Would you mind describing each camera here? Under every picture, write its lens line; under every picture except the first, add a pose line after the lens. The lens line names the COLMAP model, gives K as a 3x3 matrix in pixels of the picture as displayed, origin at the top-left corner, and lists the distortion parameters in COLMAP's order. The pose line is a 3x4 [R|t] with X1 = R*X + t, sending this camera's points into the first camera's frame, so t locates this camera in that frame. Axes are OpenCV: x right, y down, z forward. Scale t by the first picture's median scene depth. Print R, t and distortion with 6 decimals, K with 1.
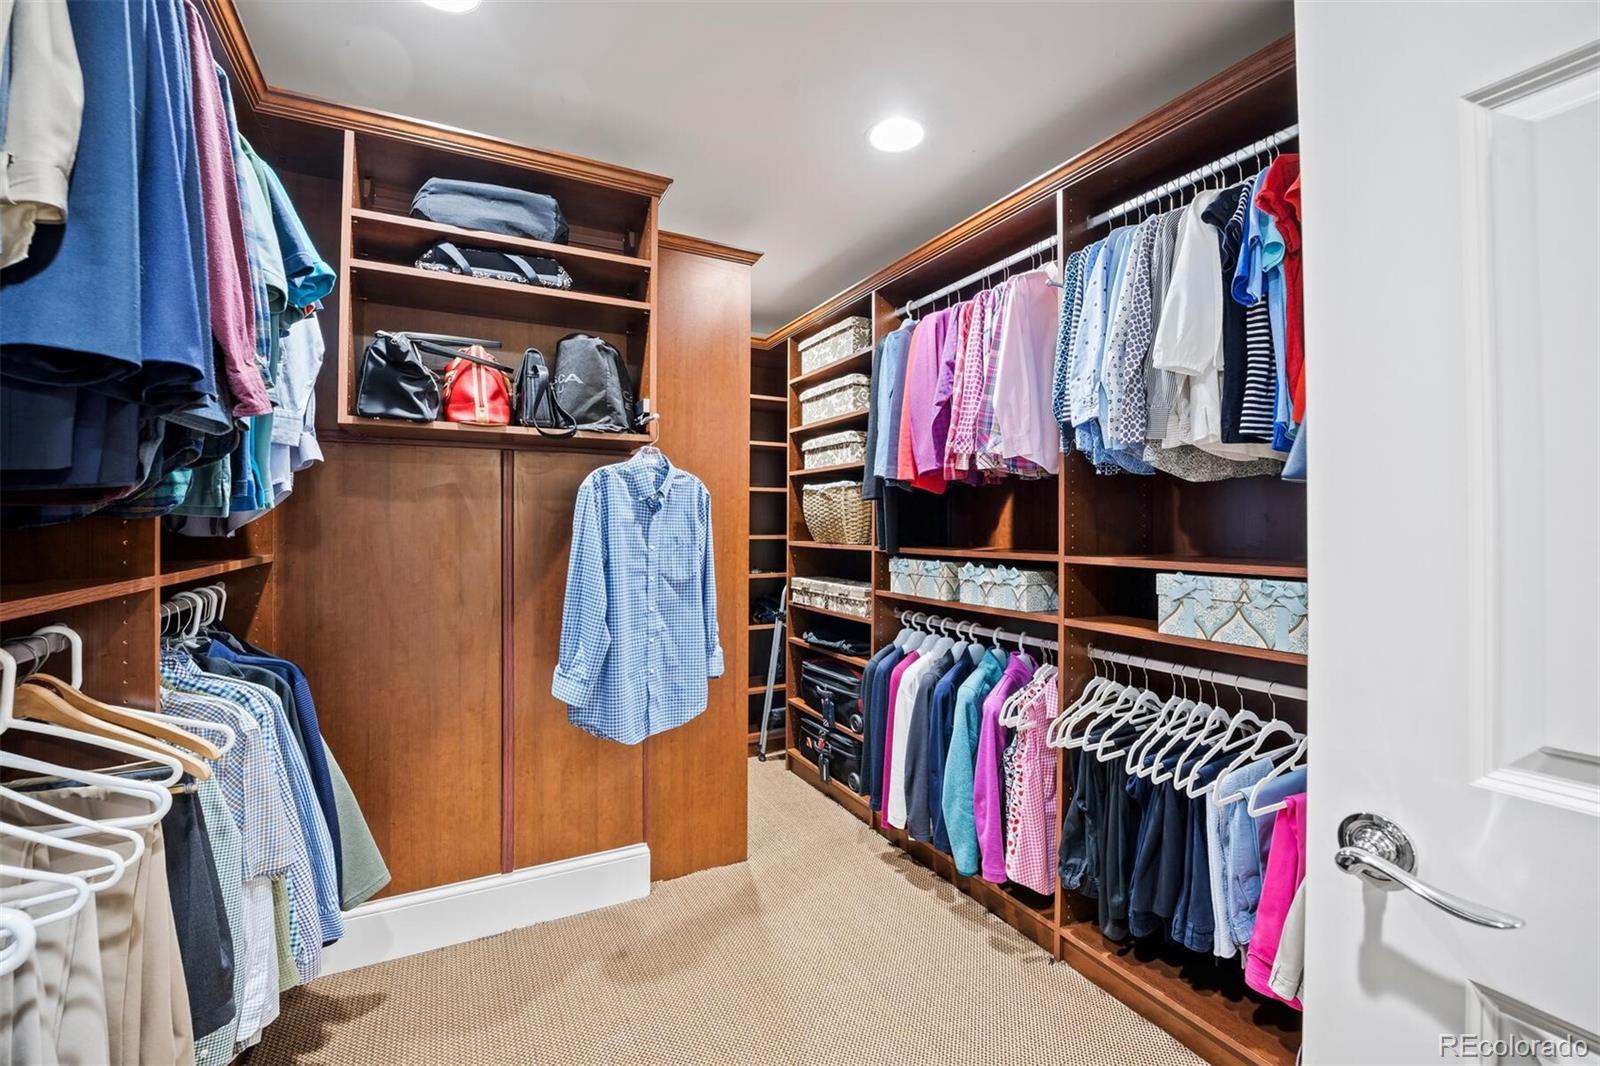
lens RADIAL K [[683.2, 0, 798.7], [0, 683.2, 525.4], [0, 0, 1]] dist [-0.000890, -0.000046]
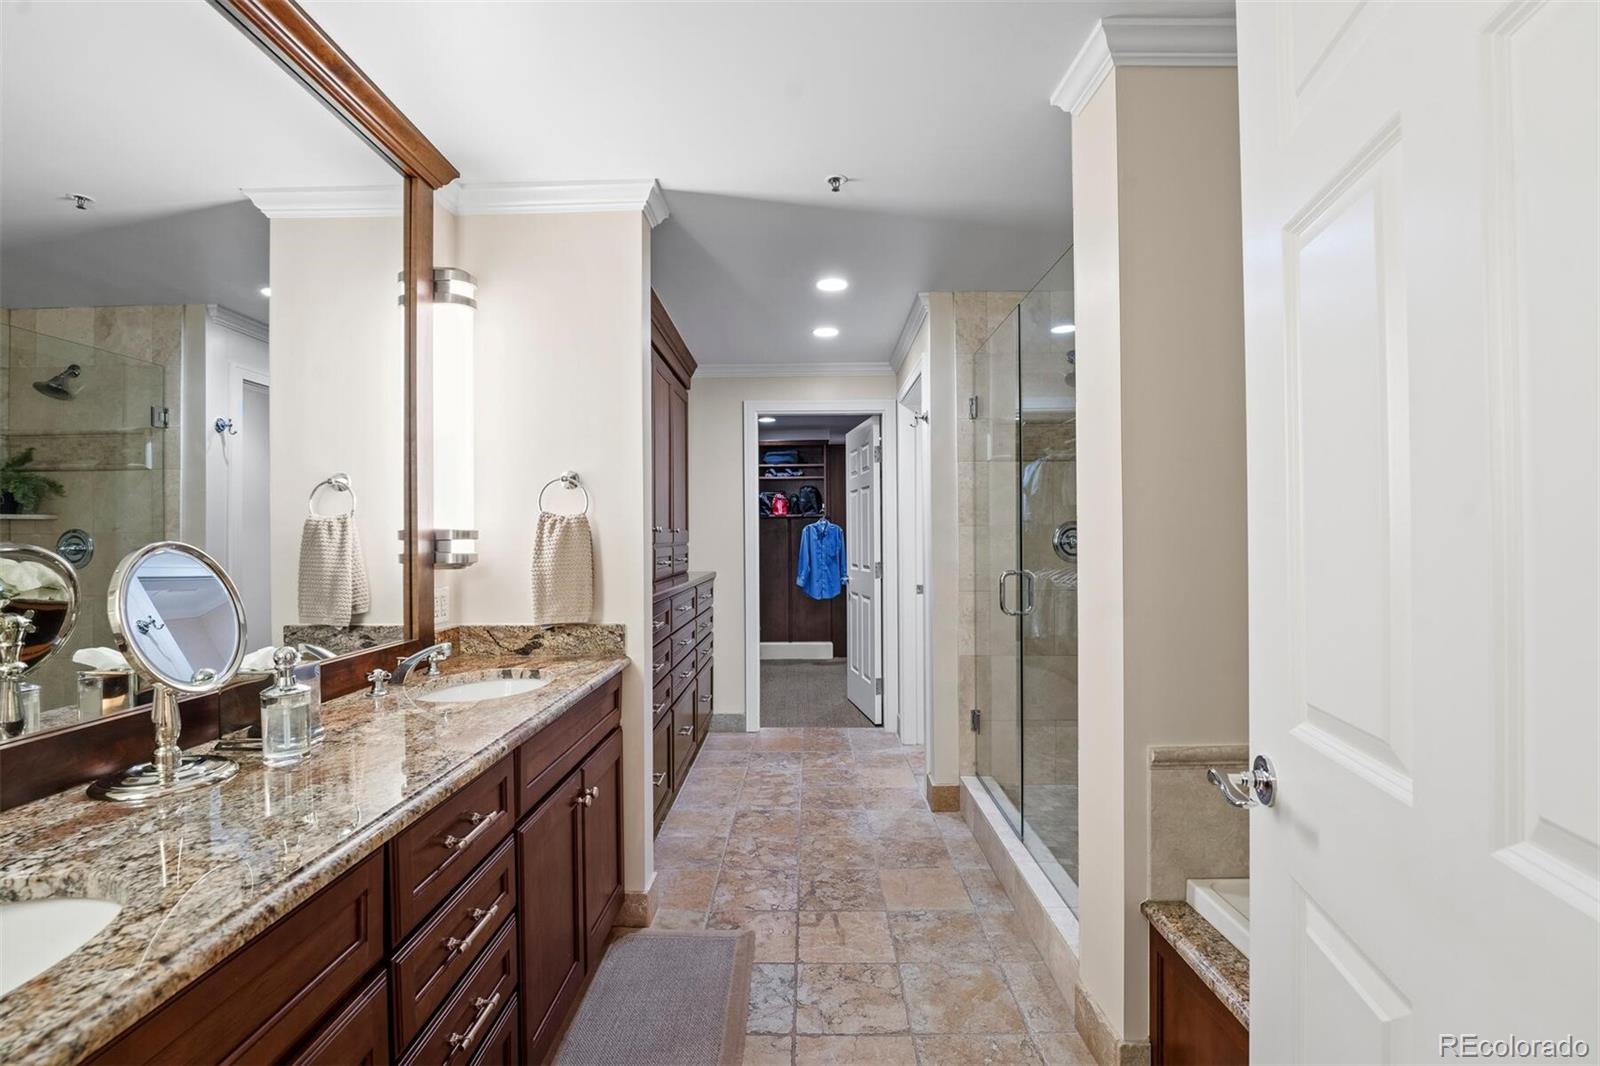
lens RADIAL K [[695.5, 0, 799.1], [0, 695.5, 536.1], [0, 0, 1]] dist [0.000039, -0.000002]
pose [[0.886474, -0.013648, -0.462577, 1.376546], [0.011584, 0.999906, -0.007301, 0.002921], [0.462634, 0.001114, 0.886549, -2.317593]]
